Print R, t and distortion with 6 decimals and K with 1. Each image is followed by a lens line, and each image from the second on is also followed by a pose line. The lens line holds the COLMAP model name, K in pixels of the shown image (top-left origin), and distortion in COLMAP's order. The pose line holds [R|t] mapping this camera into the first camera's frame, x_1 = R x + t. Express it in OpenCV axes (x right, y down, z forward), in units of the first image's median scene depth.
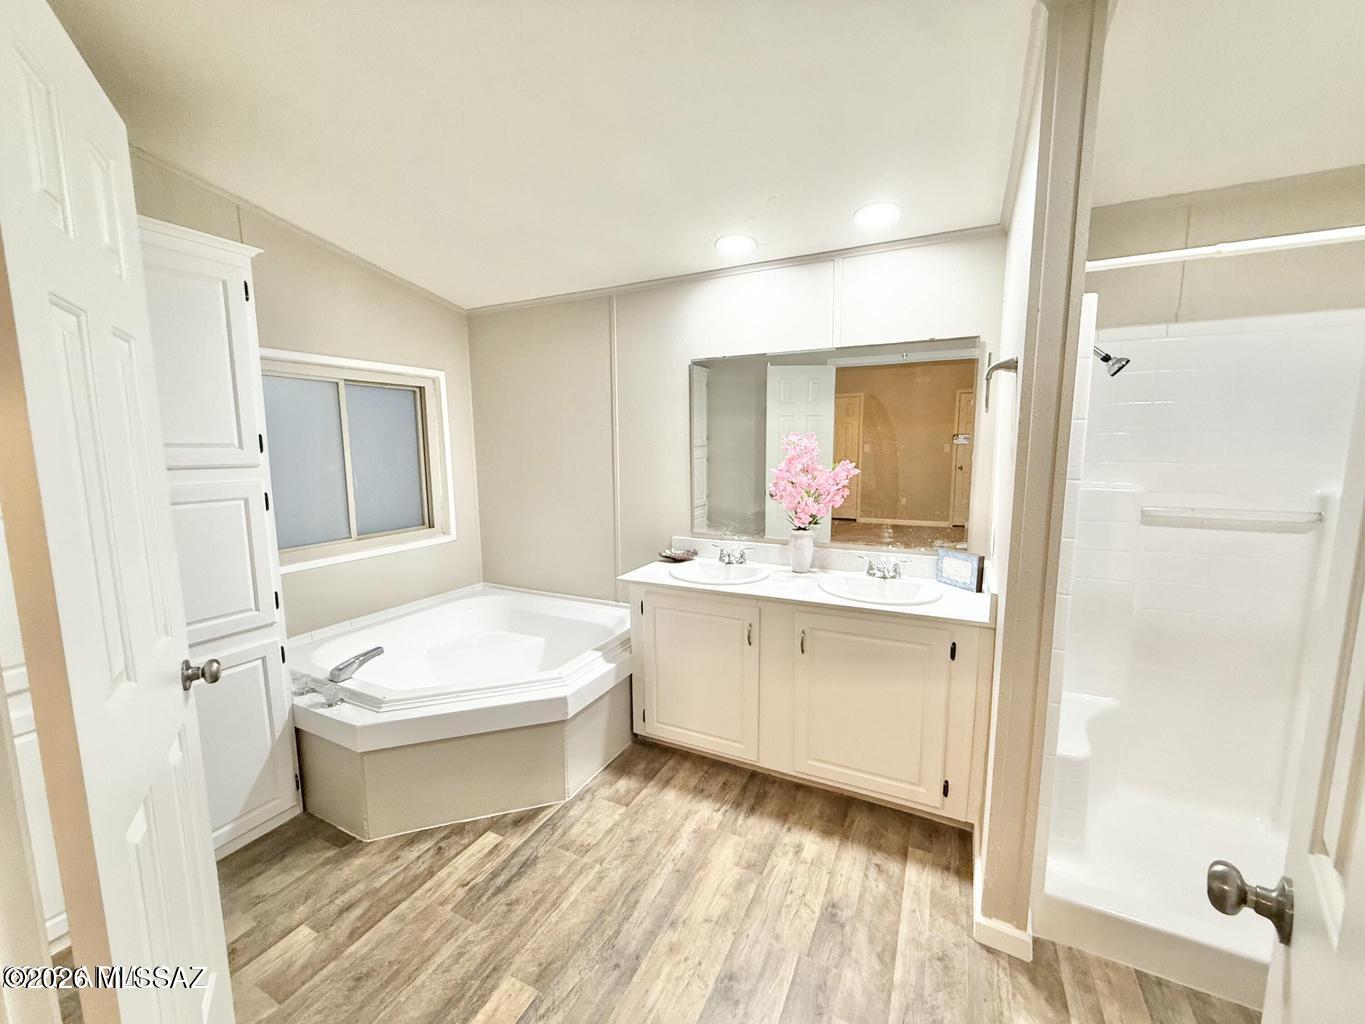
lens RADIAL K [[543.3, 0, 681.4], [0, 543.3, 512.5], [0, 0, 1]] dist [-0.001746, -0.000400]
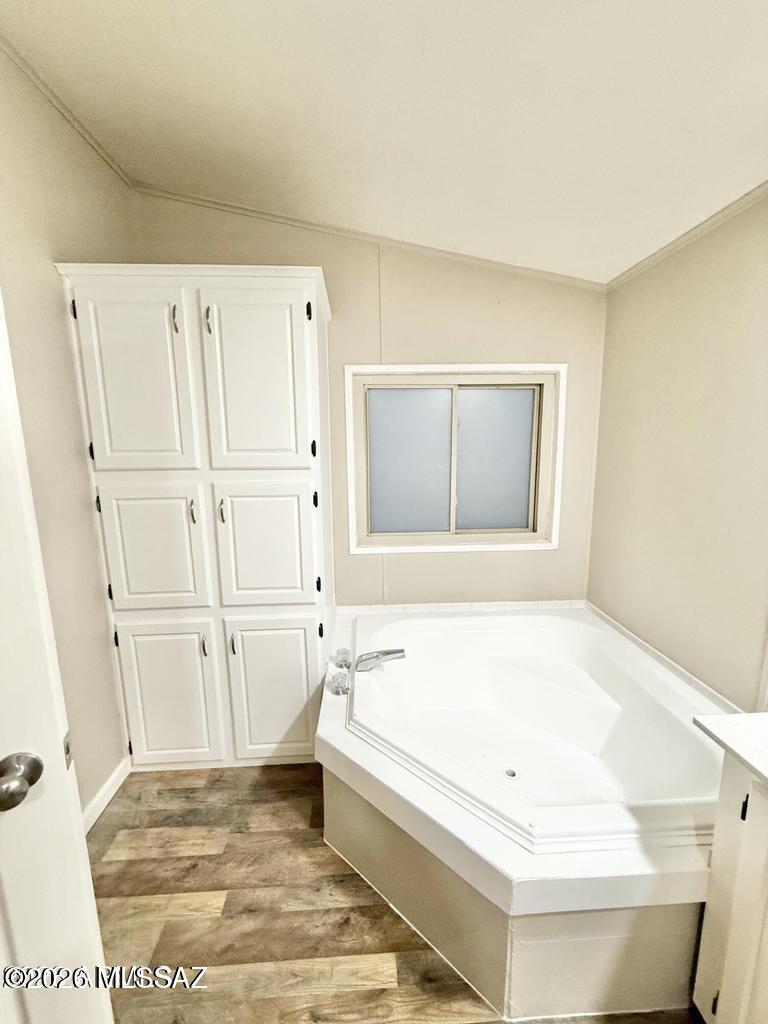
lens RADIAL K [[407.6, 0, 384.6], [0, 407.6, 510.5], [0, 0, 1]] dist [-0.001746, -0.000400]
pose [[0.491011, 0.142890, -0.859355, 0.038028], [-0.101695, 0.989114, 0.106360, -0.081711], [0.865197, 0.035168, 0.500197, 0.554421]]
